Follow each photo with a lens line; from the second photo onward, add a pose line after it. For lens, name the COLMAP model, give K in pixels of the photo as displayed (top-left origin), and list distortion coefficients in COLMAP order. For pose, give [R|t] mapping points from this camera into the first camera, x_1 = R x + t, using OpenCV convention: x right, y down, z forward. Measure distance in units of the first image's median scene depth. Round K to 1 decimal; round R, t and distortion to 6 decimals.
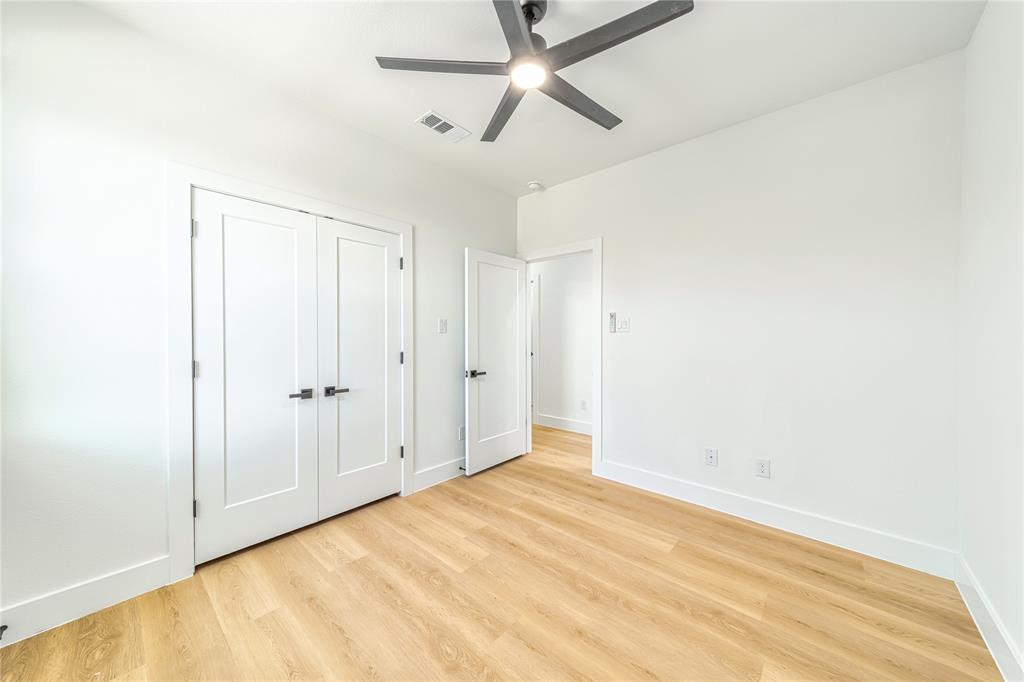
lens RADIAL K [[358.2, 0, 508.7], [0, 358.2, 339.6], [0, 0, 1]] dist [0.012368, 0.000078]
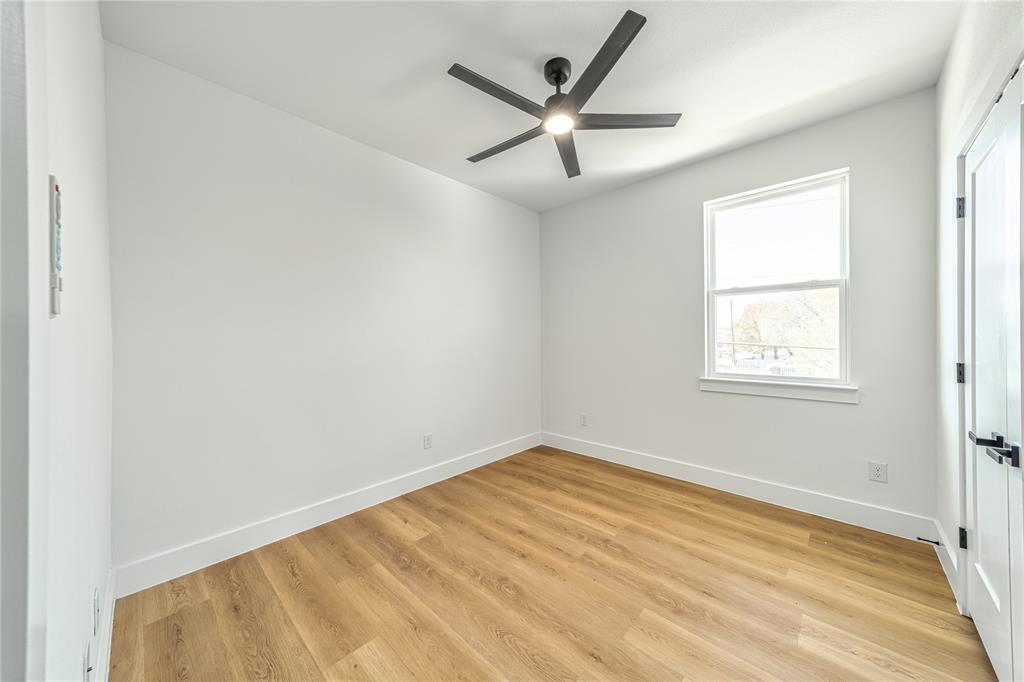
lens RADIAL K [[358.2, 0, 508.7], [0, 358.2, 339.6], [0, 0, 1]] dist [0.012368, 0.000078]
pose [[-0.999596, 0.009725, 0.026690, 0.174870], [0.009902, 0.999930, 0.006478, -0.010555], [-0.026626, 0.006740, -0.999623, 1.980135]]
